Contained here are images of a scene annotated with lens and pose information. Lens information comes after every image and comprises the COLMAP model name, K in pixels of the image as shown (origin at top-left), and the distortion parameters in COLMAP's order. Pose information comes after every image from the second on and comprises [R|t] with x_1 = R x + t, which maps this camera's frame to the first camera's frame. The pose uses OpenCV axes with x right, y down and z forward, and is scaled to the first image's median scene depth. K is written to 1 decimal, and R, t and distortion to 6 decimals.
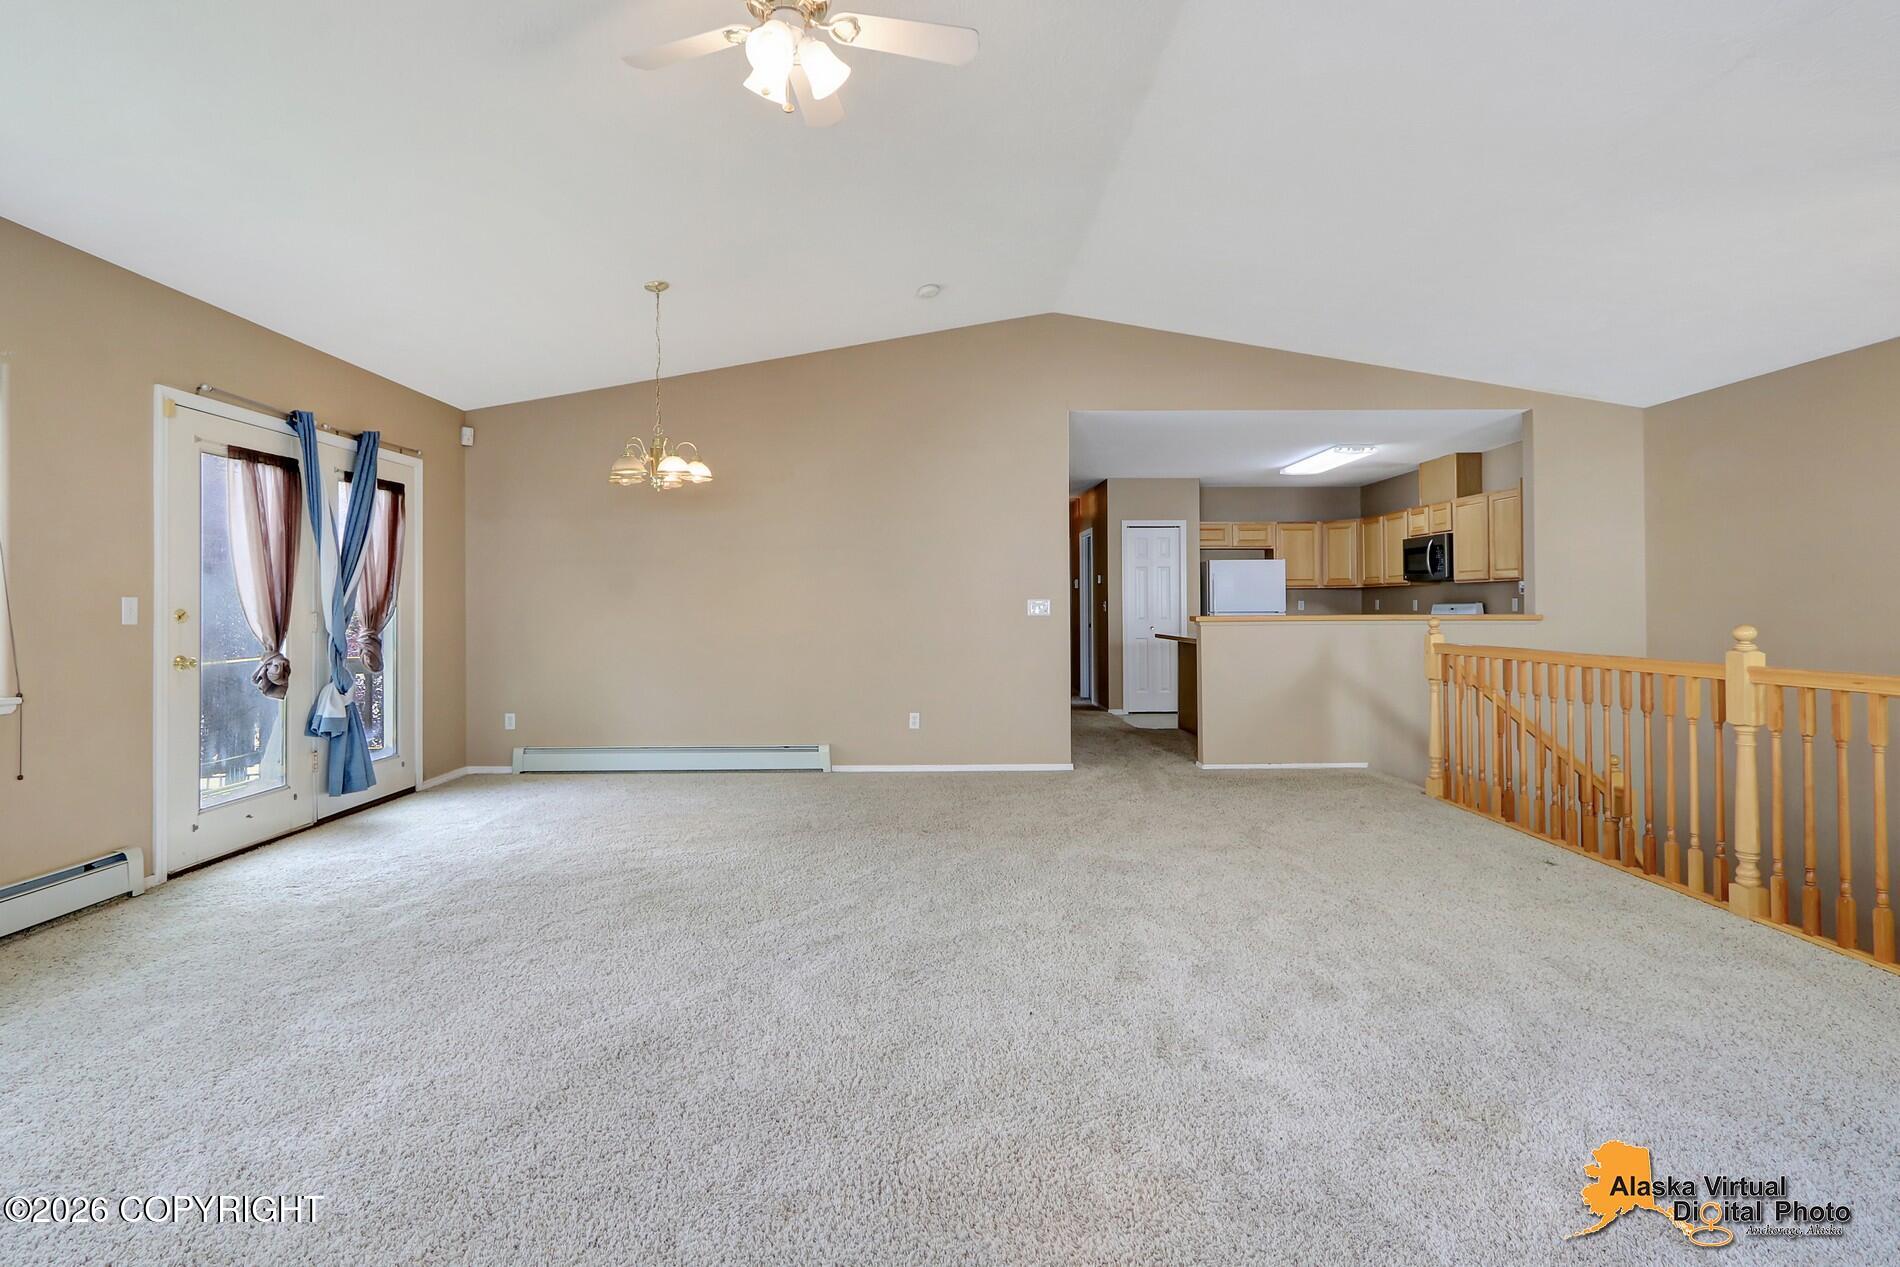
lens RADIAL K [[909.0, 0, 957.1], [0, 909.0, 614.2], [0, 0, 1]] dist [-0.005292, 0.002036]
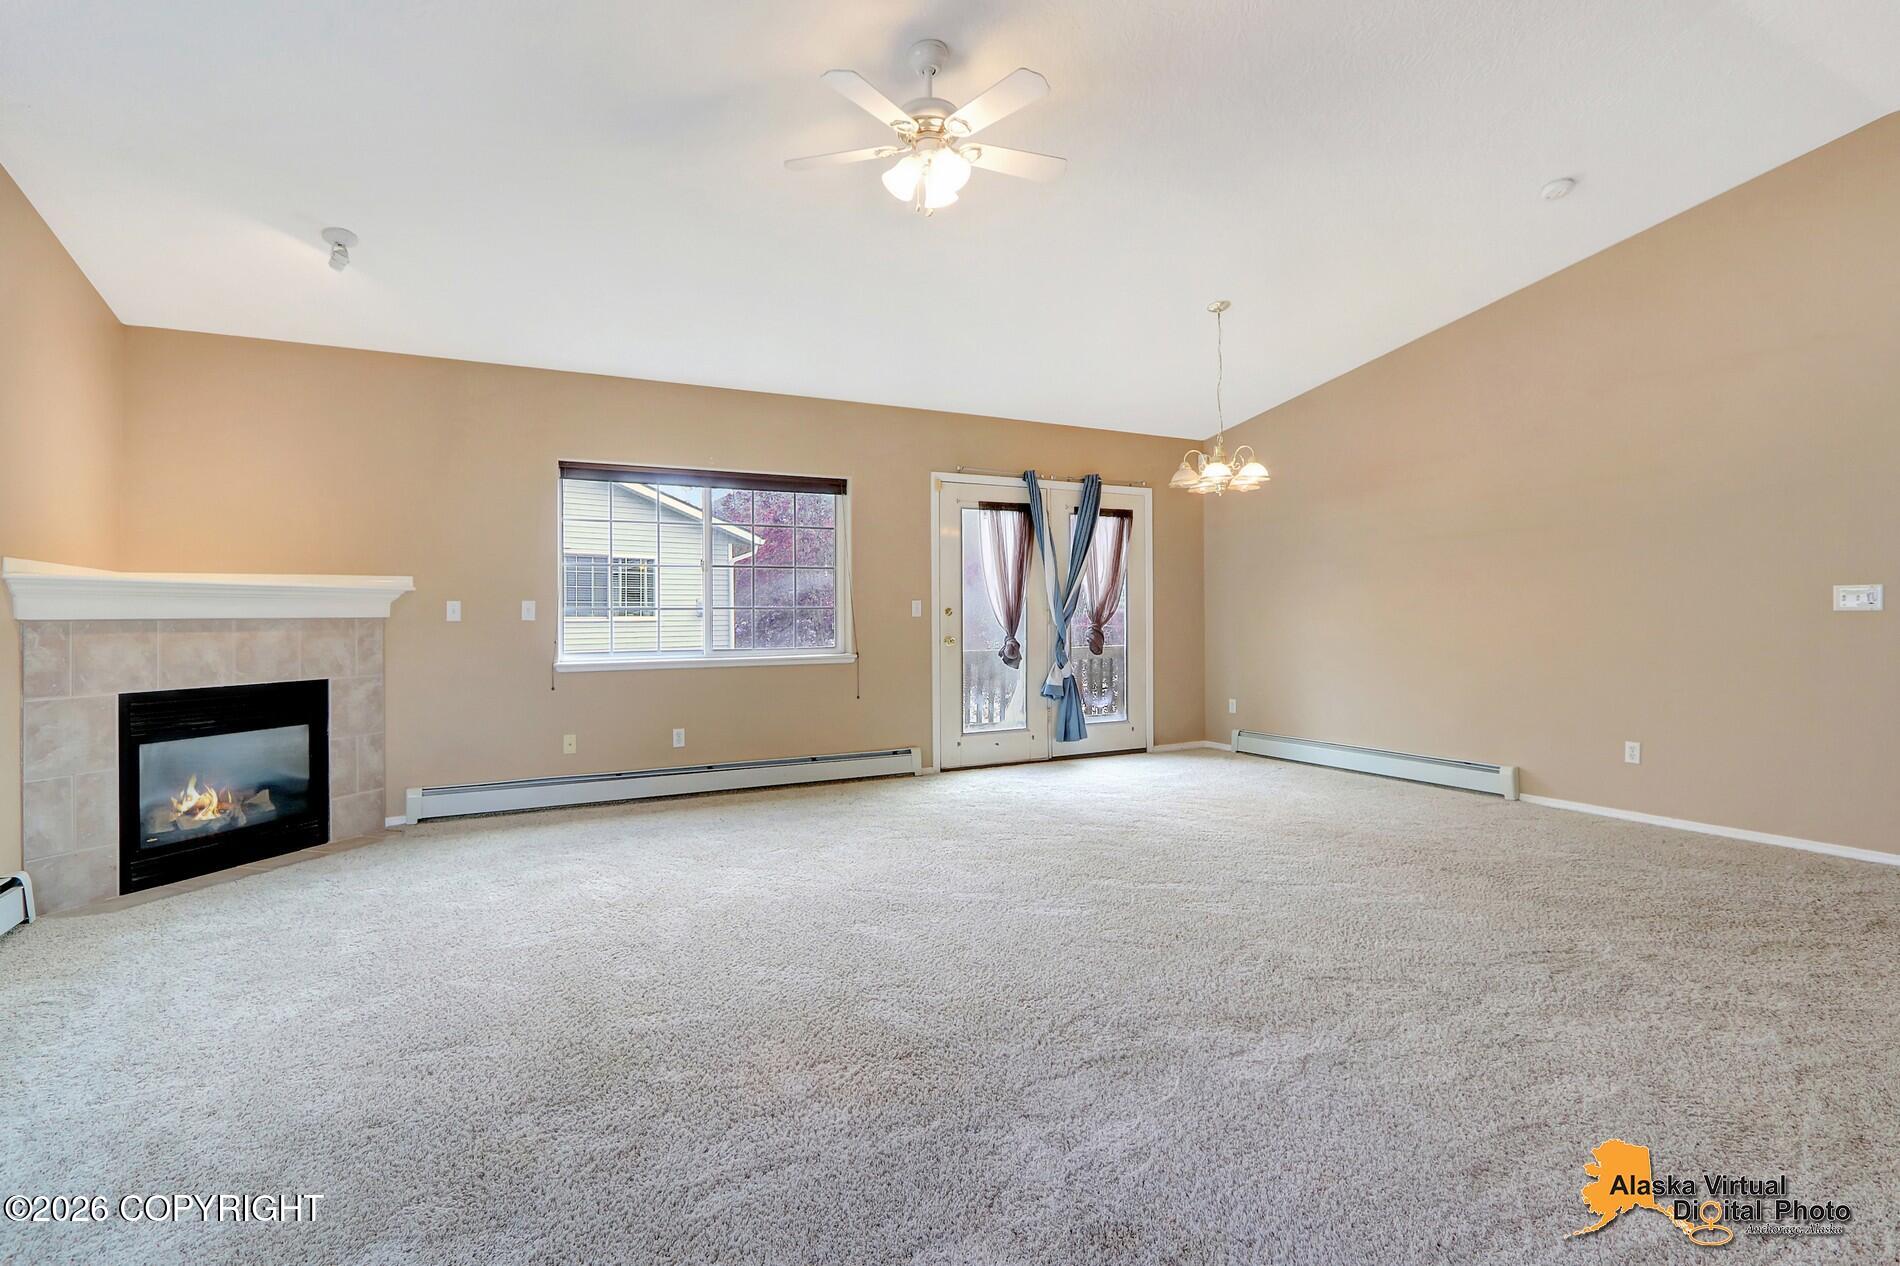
lens RADIAL K [[909.0, 0, 942.6], [0, 909.0, 620.8], [0, 0, 1]] dist [-0.005292, 0.002036]
pose [[0.448077, 0.002970, -0.893990, 0.452814], [-0.003802, 0.999992, 0.001417, 0.012907], [0.893987, 0.002764, 0.448085, 0.201828]]
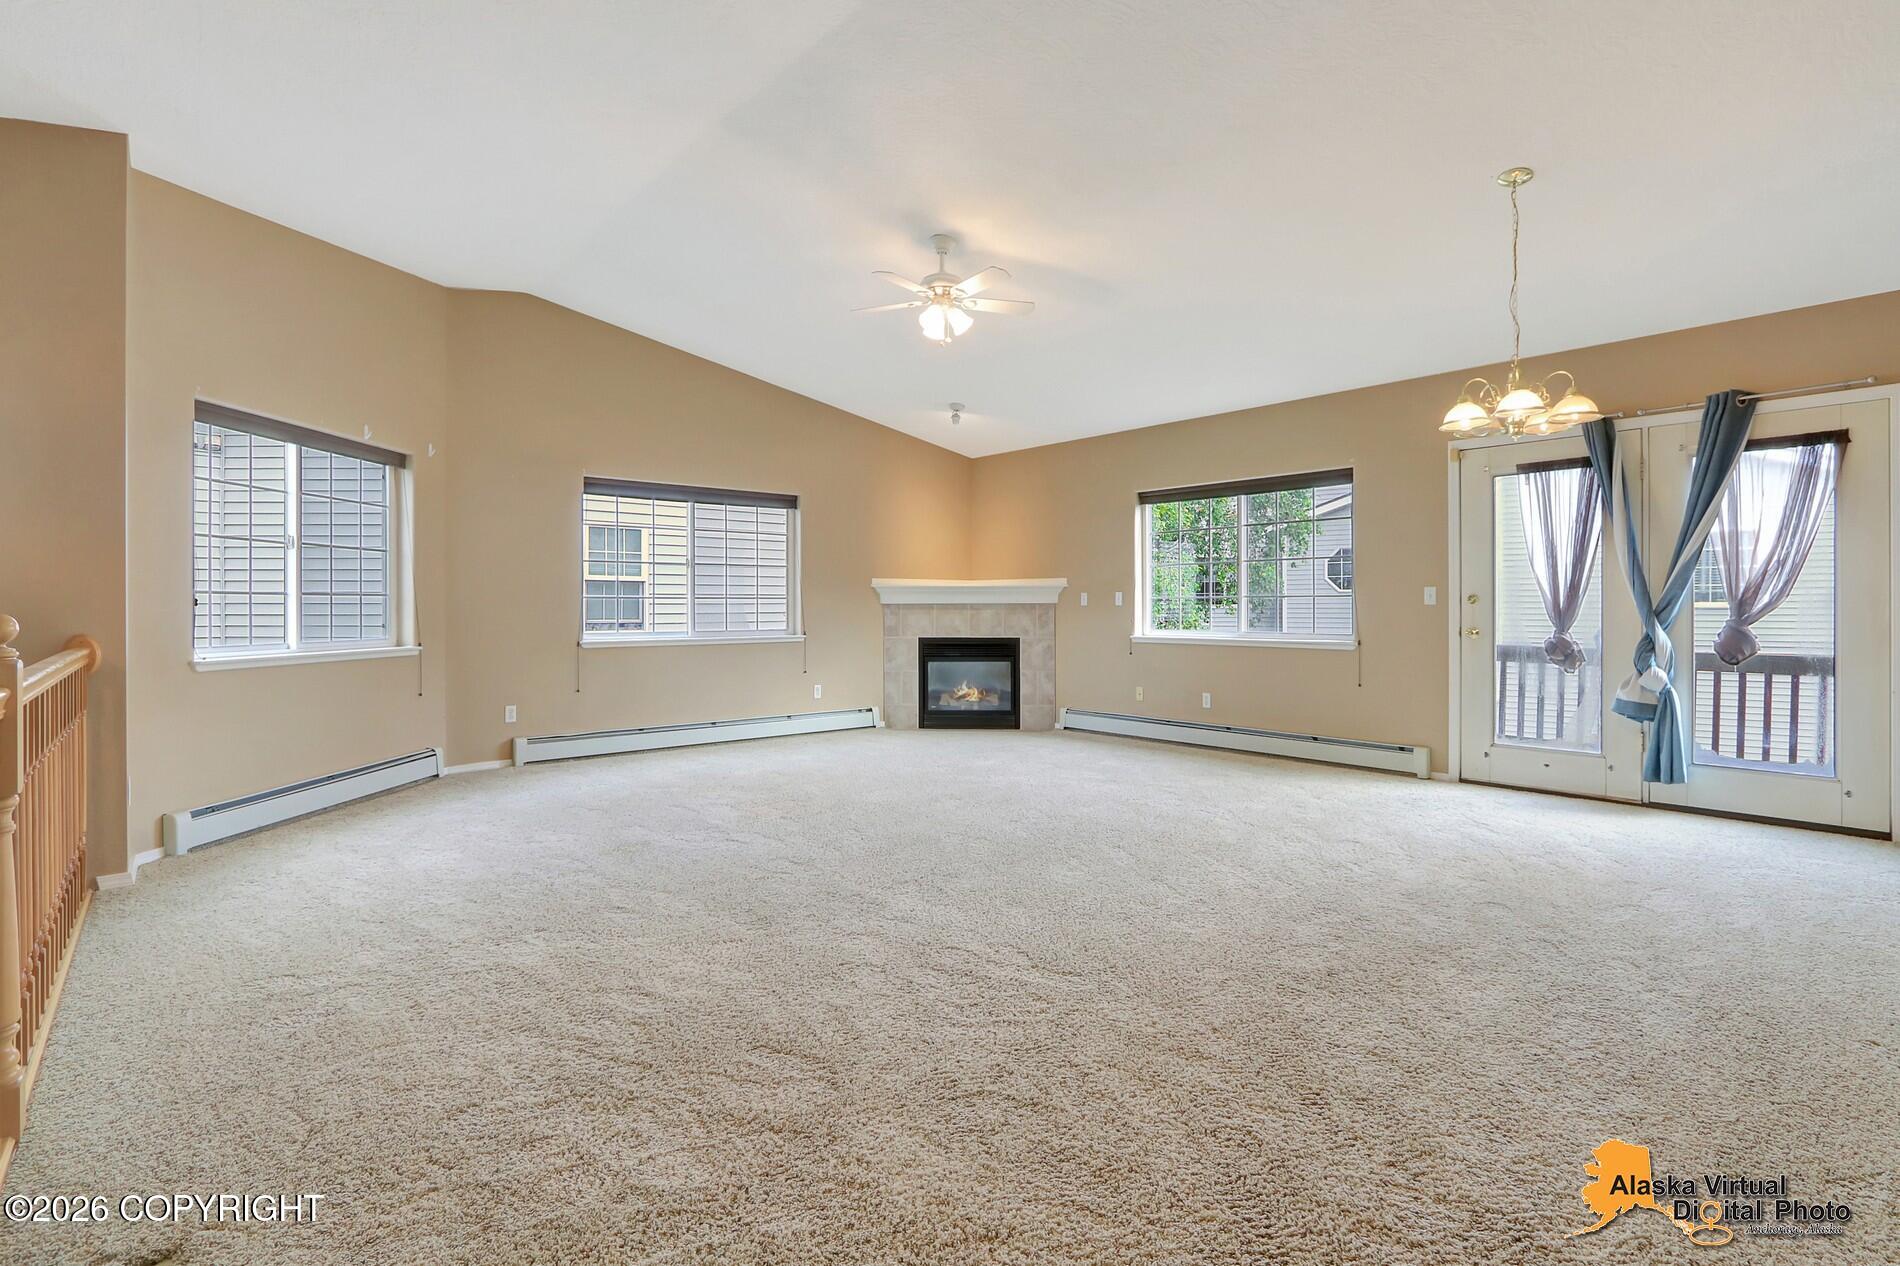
lens RADIAL K [[909.0, 0, 950.2], [0, 909.0, 622.7], [0, 0, 1]] dist [-0.005292, 0.002036]
pose [[-0.762841, 0.015242, -0.646406, 0.508842], [-0.004262, 0.999582, 0.028601, 0.002477], [0.646572, 0.024573, -0.762457, 1.188102]]
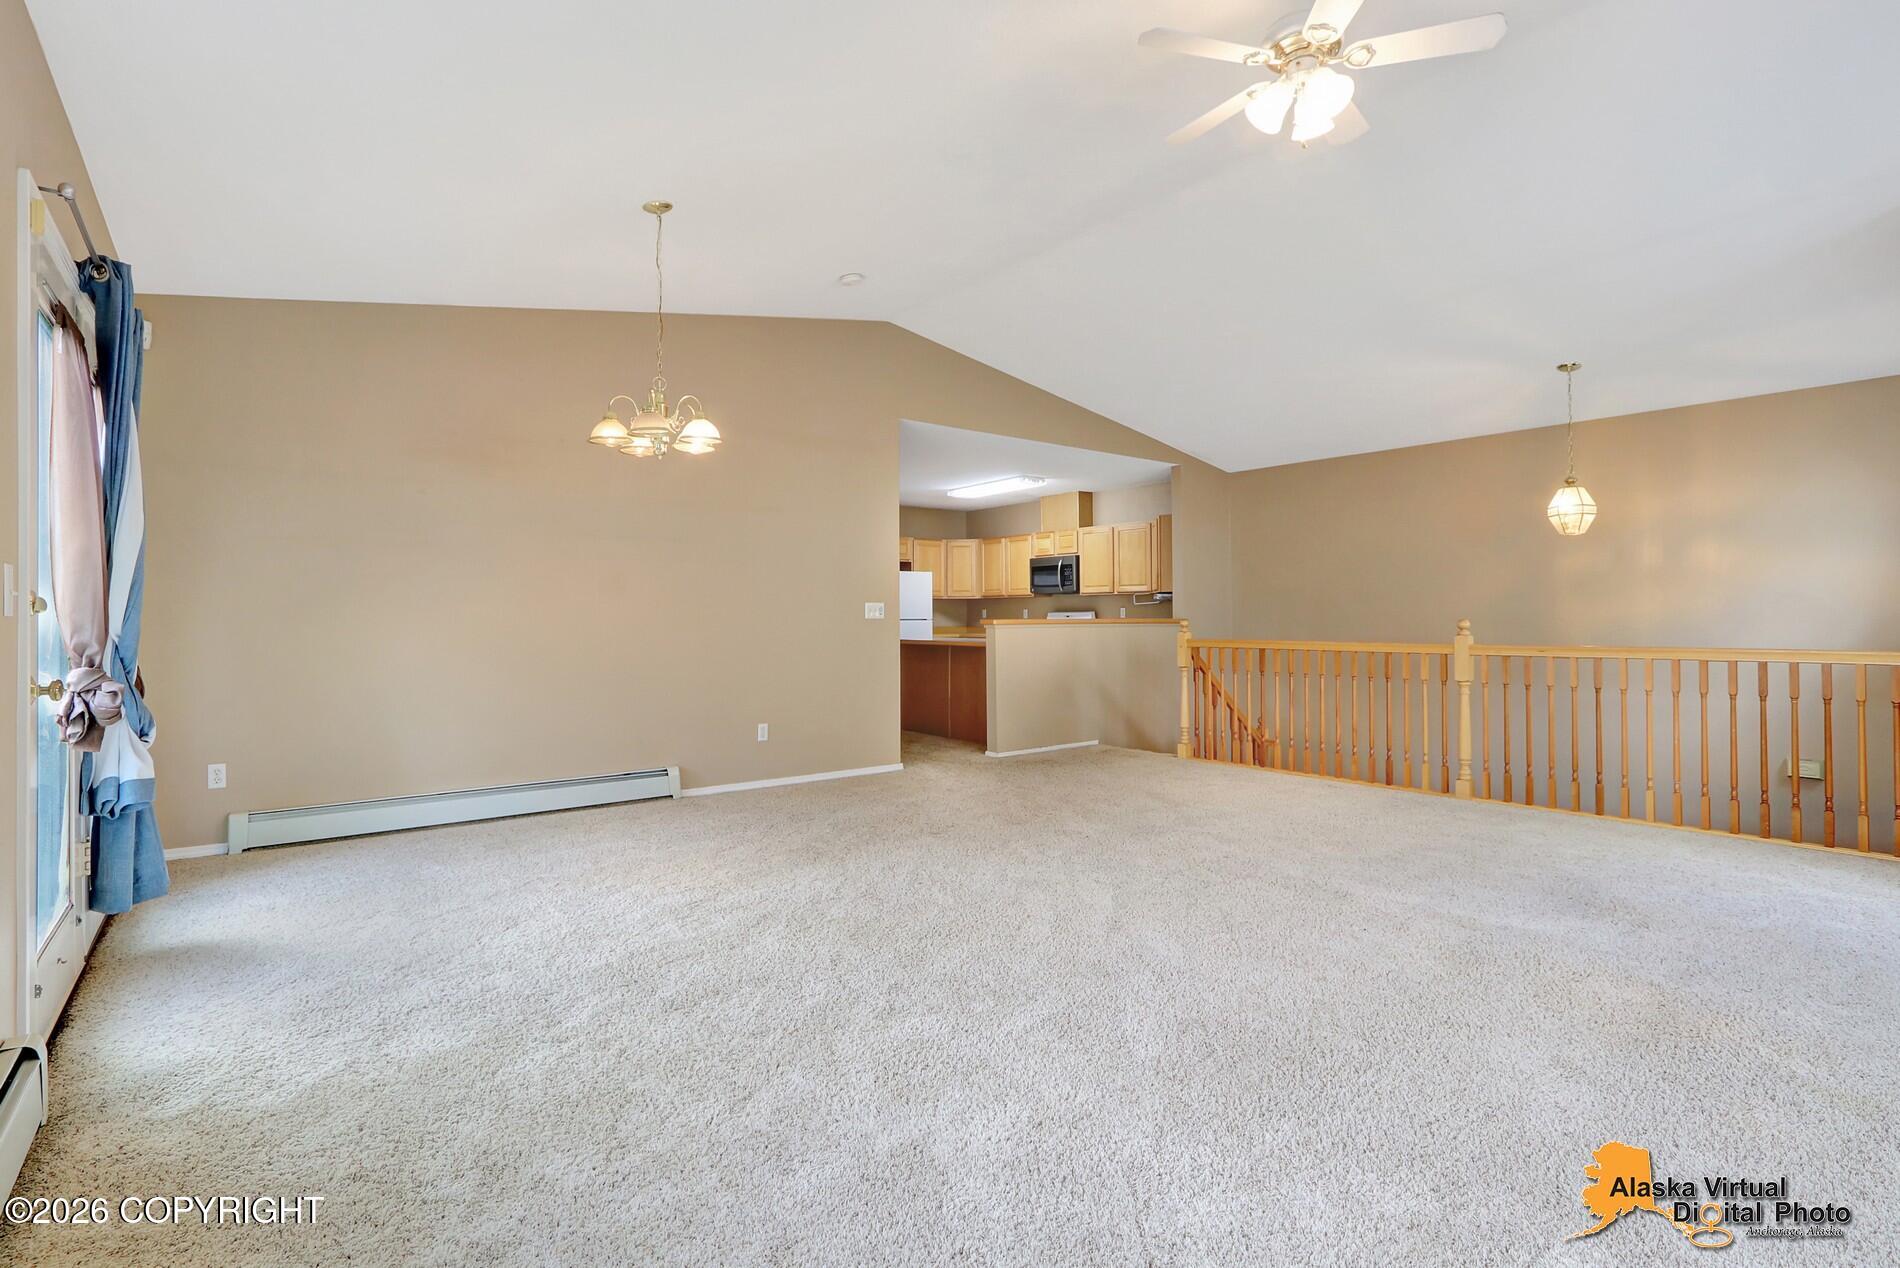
lens RADIAL K [[909.0, 0, 939.2], [0, 909.0, 624.4], [0, 0, 1]] dist [-0.005292, 0.002036]
pose [[0.800385, -0.001503, 0.599484, -0.575950], [0.004672, 0.999982, -0.003731, 0.015646], [-0.599468, 0.005787, 0.800378, 0.191959]]
